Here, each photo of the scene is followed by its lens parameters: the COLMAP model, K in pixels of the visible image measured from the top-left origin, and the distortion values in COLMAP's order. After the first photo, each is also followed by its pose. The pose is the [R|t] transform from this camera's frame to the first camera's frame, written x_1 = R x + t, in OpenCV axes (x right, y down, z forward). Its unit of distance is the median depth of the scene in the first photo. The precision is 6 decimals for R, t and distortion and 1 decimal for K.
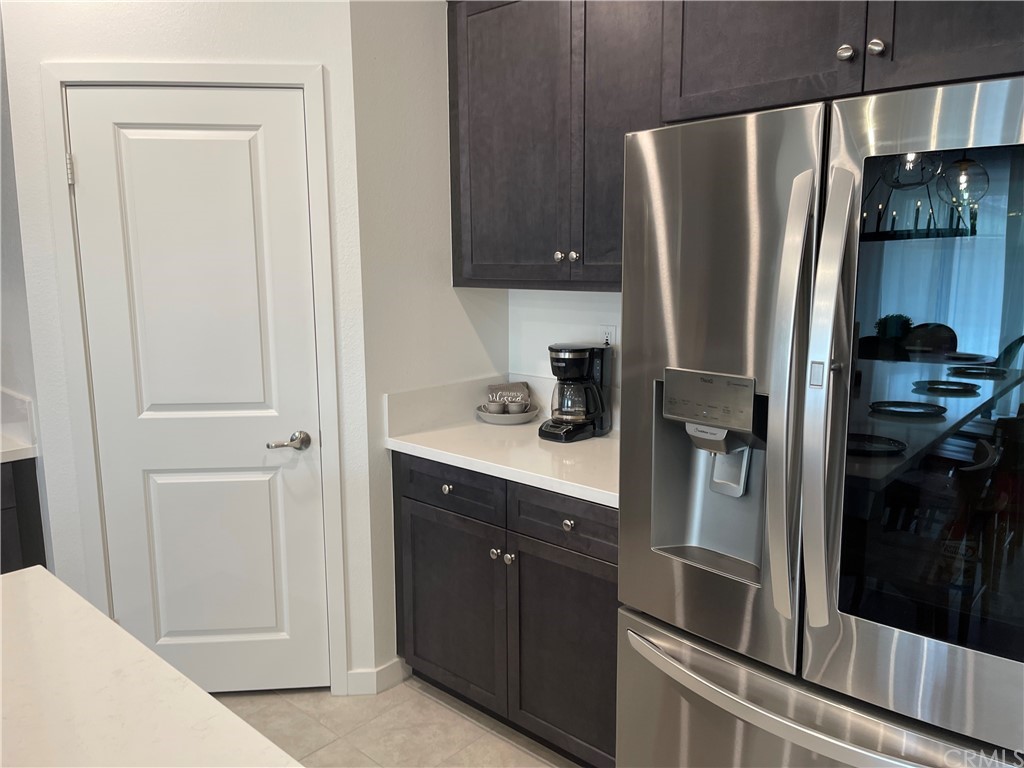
lens RADIAL K [[777.9, 0, 514.3], [0, 777.9, 376.6], [0, 0, 1]] dist [0.056719, -0.078304]
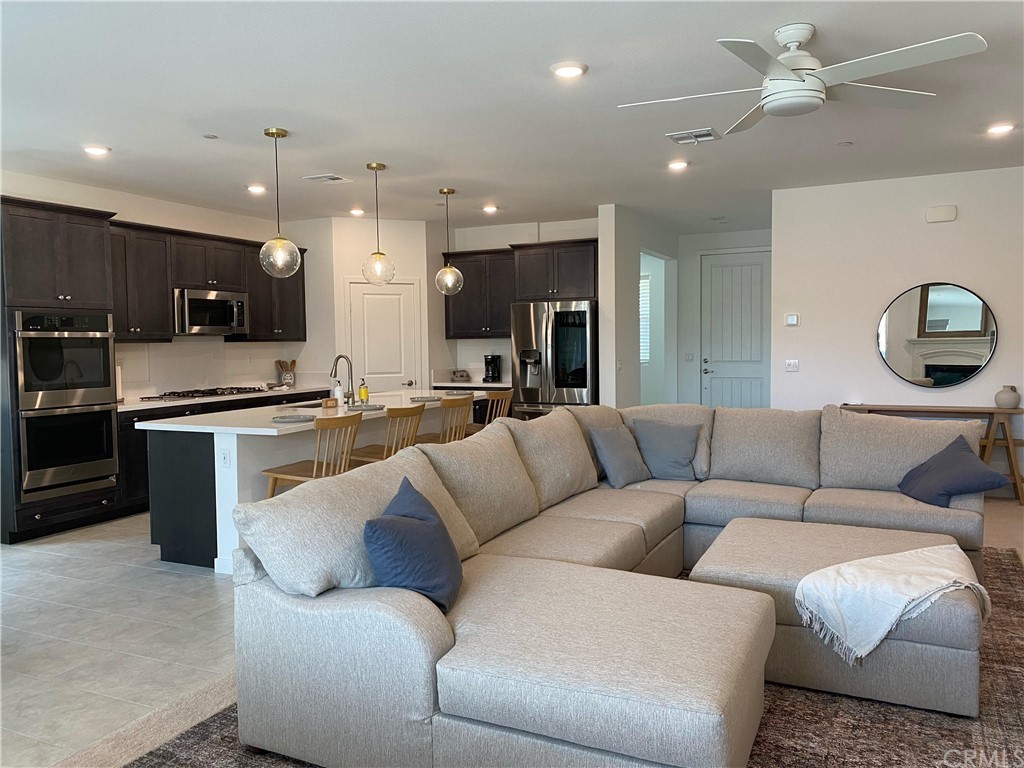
lens RADIAL K [[777.9, 0, 504.2], [0, 777.9, 380.9], [0, 0, 1]] dist [0.056719, -0.078304]
pose [[0.953978, -0.023032, 0.298990, -0.973846], [0.054383, 0.993801, -0.096963, 0.460130], [-0.294903, 0.108761, 0.949317, -2.548407]]
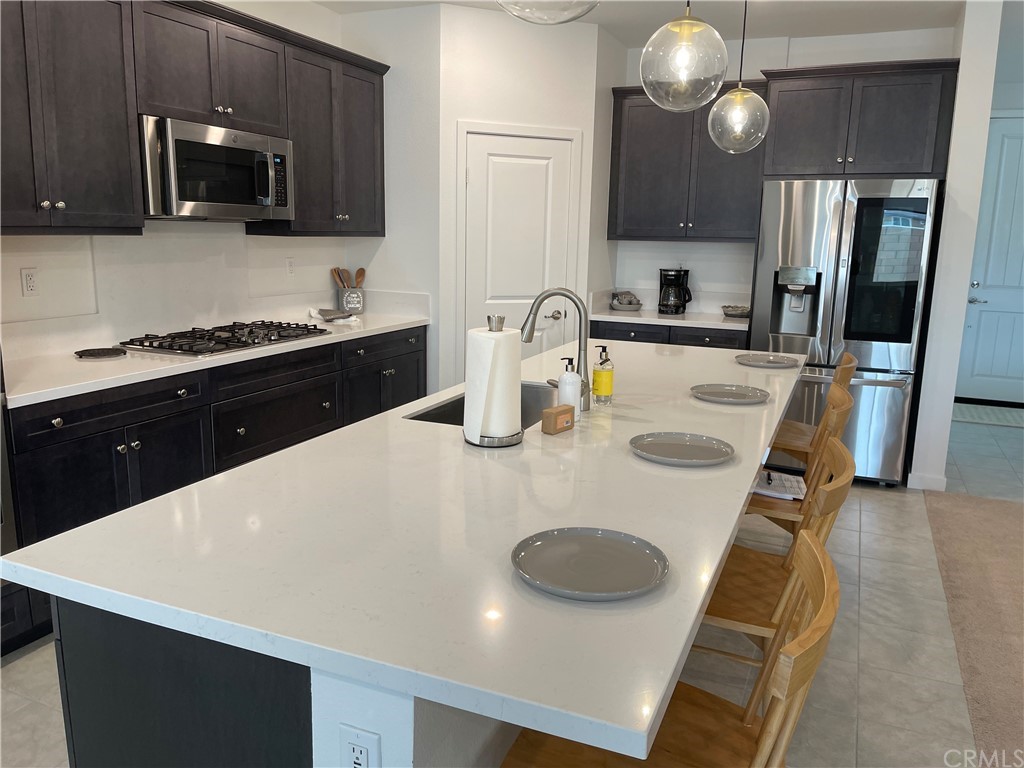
lens RADIAL K [[777.9, 0, 517.3], [0, 777.9, 381.9], [0, 0, 1]] dist [0.056719, -0.078304]
pose [[0.946603, -0.035317, 0.320462, -1.107055], [0.022458, 0.998791, 0.043734, 0.178962], [-0.321619, -0.034201, 0.946251, -0.946192]]
